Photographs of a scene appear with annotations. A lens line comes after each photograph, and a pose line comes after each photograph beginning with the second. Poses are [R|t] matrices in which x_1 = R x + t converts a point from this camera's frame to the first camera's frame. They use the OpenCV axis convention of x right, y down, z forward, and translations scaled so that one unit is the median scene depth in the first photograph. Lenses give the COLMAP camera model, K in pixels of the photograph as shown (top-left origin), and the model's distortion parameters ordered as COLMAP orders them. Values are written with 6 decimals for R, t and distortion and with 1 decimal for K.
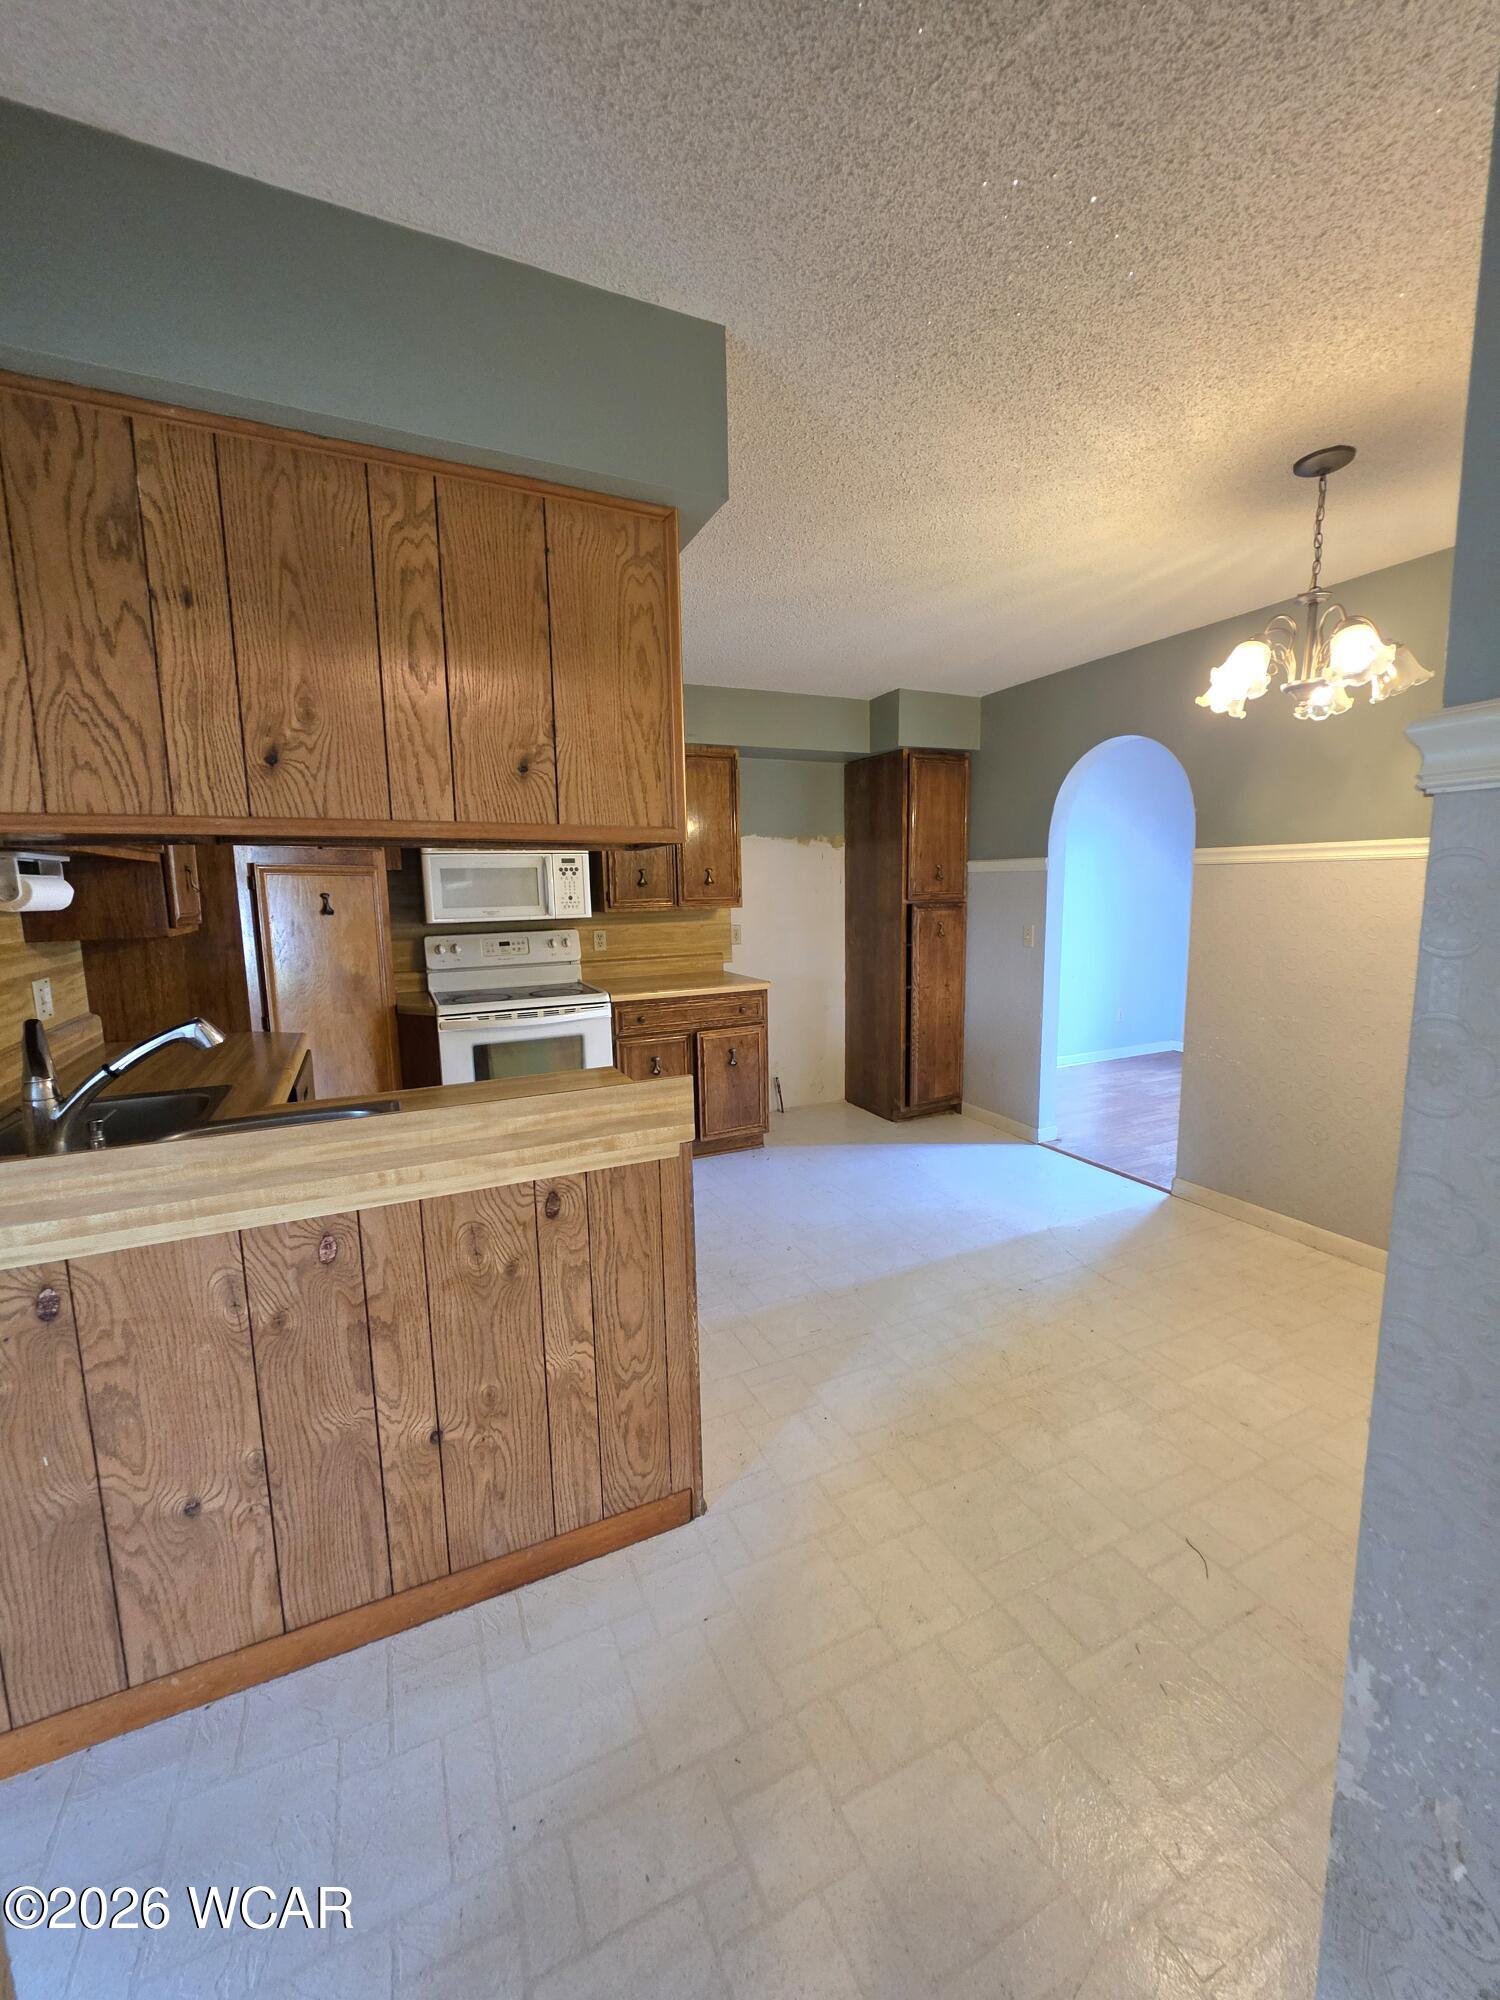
lens RADIAL K [[796.4, 0, 757.0], [0, 796.4, 993.7], [0, 0, 1]] dist [-0.000202, -0.000196]
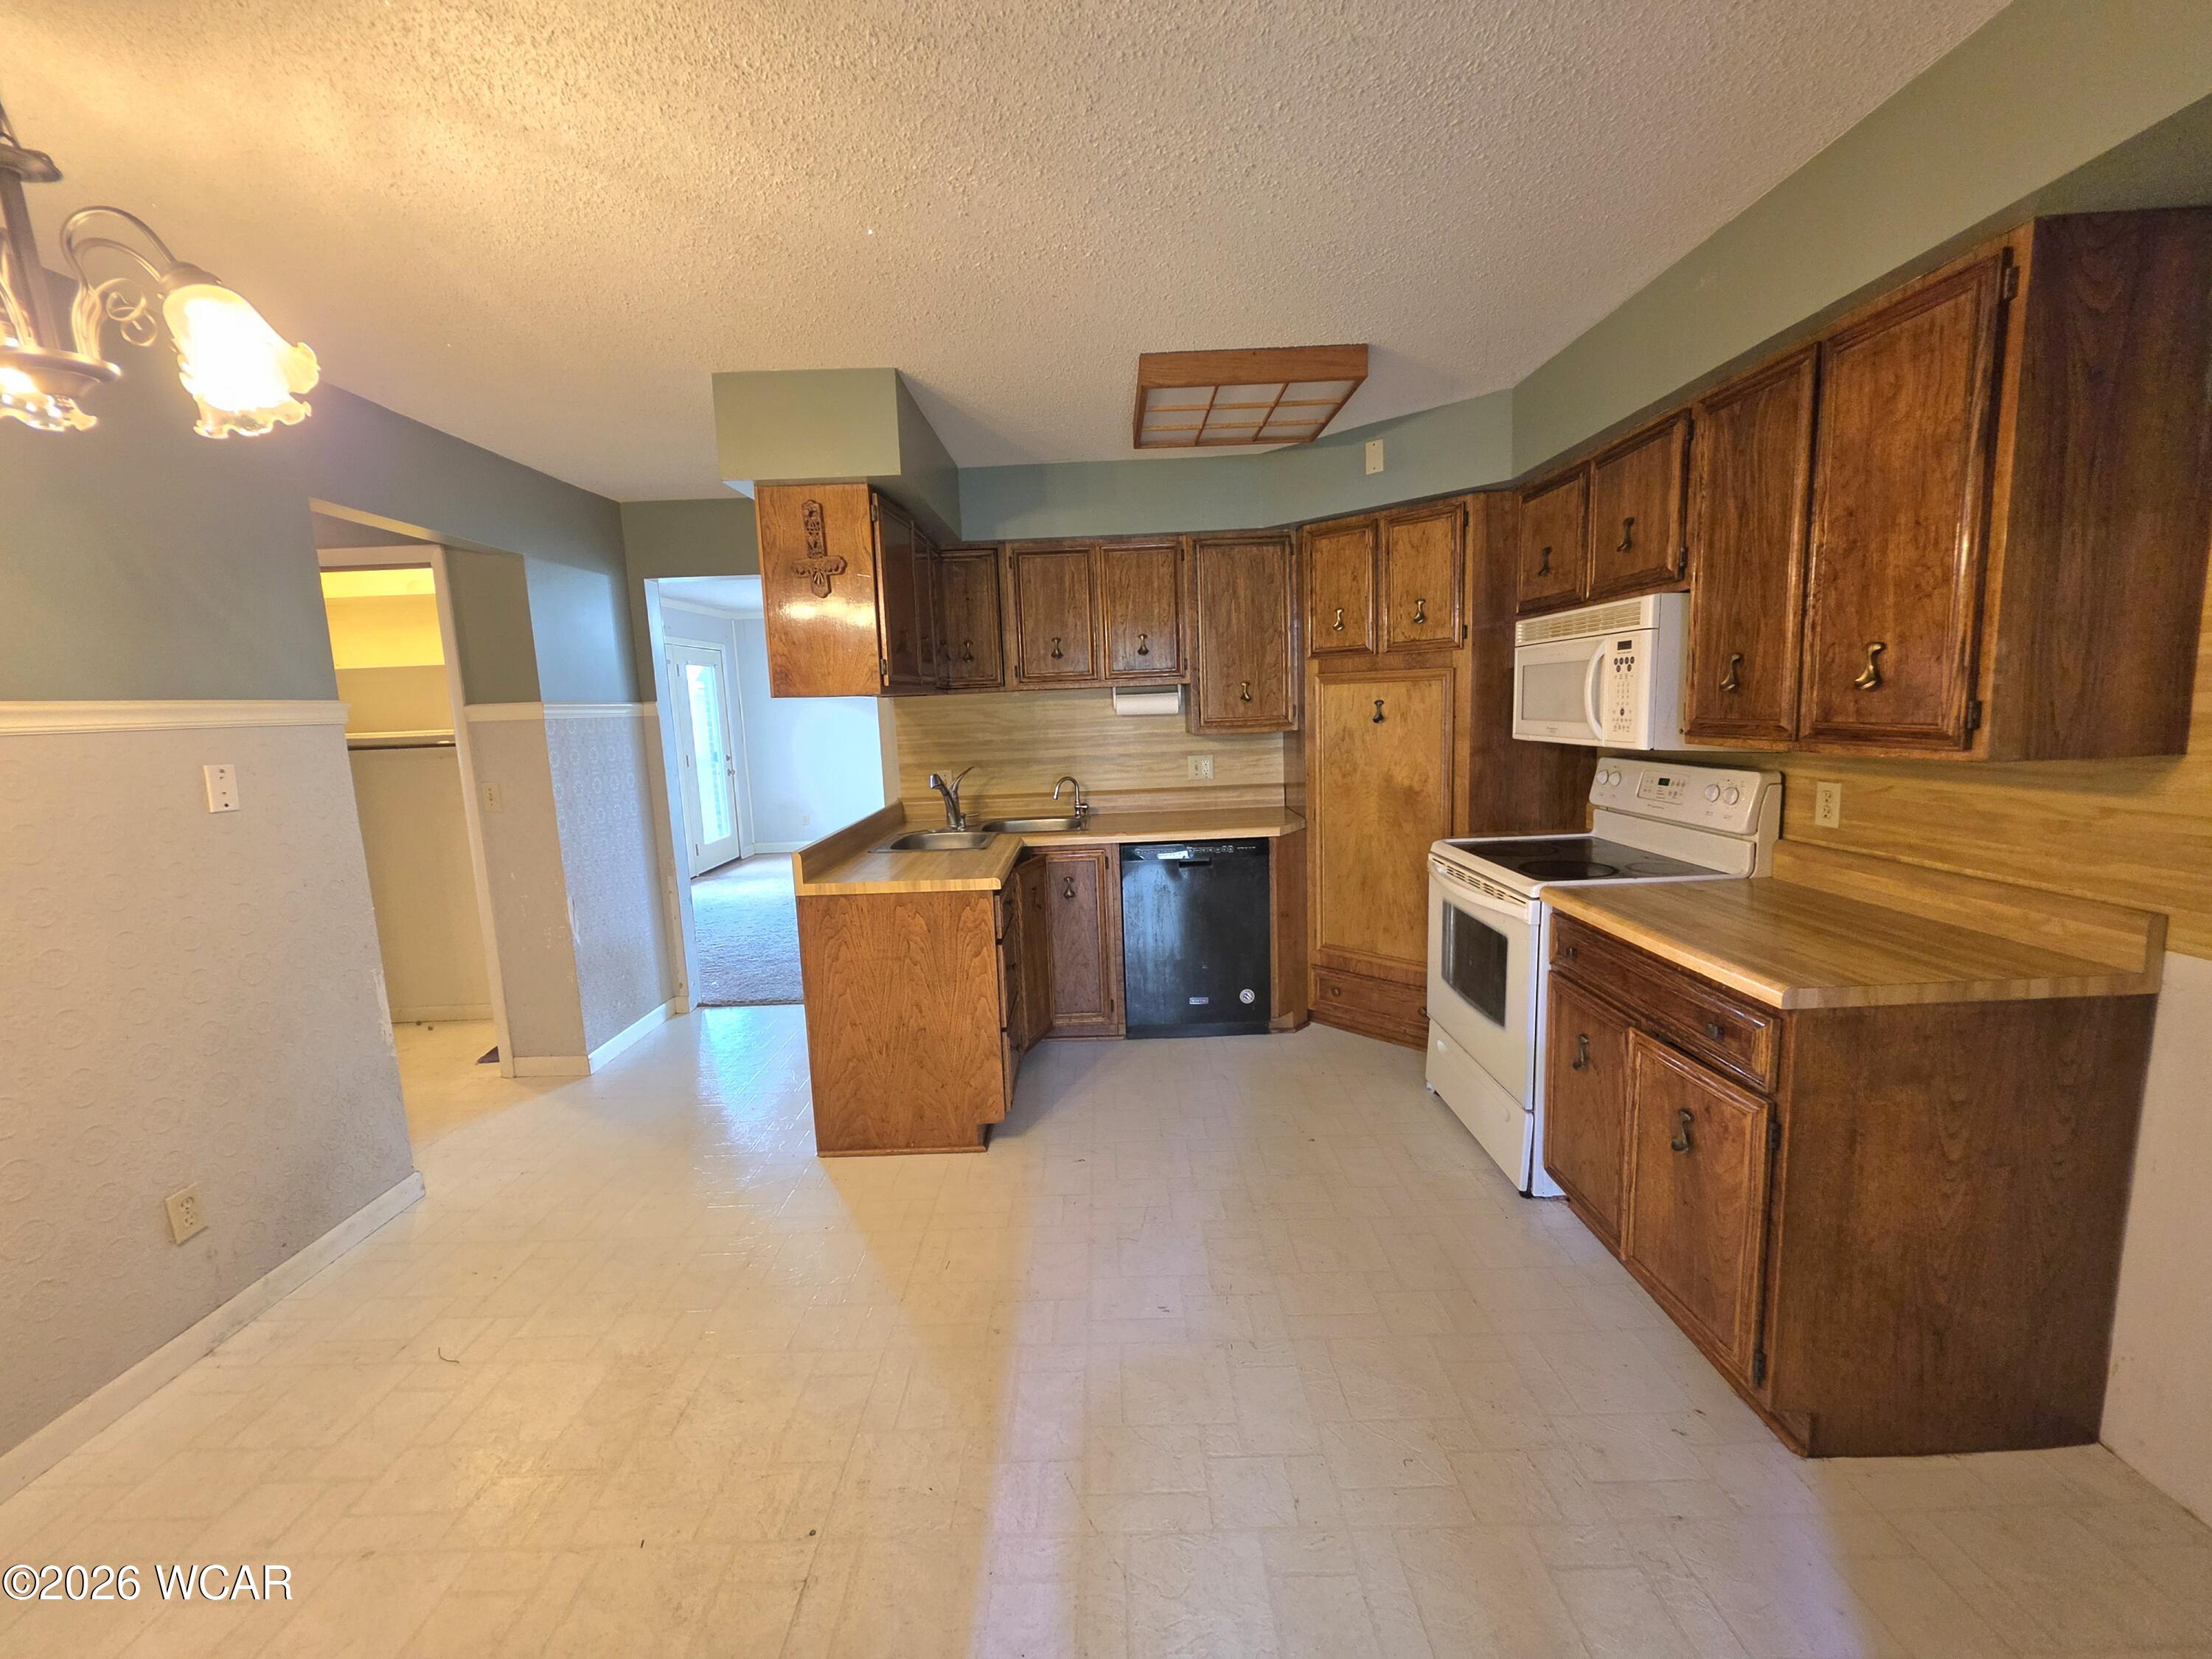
lens RADIAL K [[880.9, 0, 1104.7], [0, 880.9, 827.3], [0, 0, 1]] dist [-0.000202, -0.000196]
pose [[-0.425445, 0.162989, -0.890186, 0.486204], [-0.077011, 0.973560, 0.215060, -0.147544], [0.901702, 0.160050, -0.401644, 0.941595]]
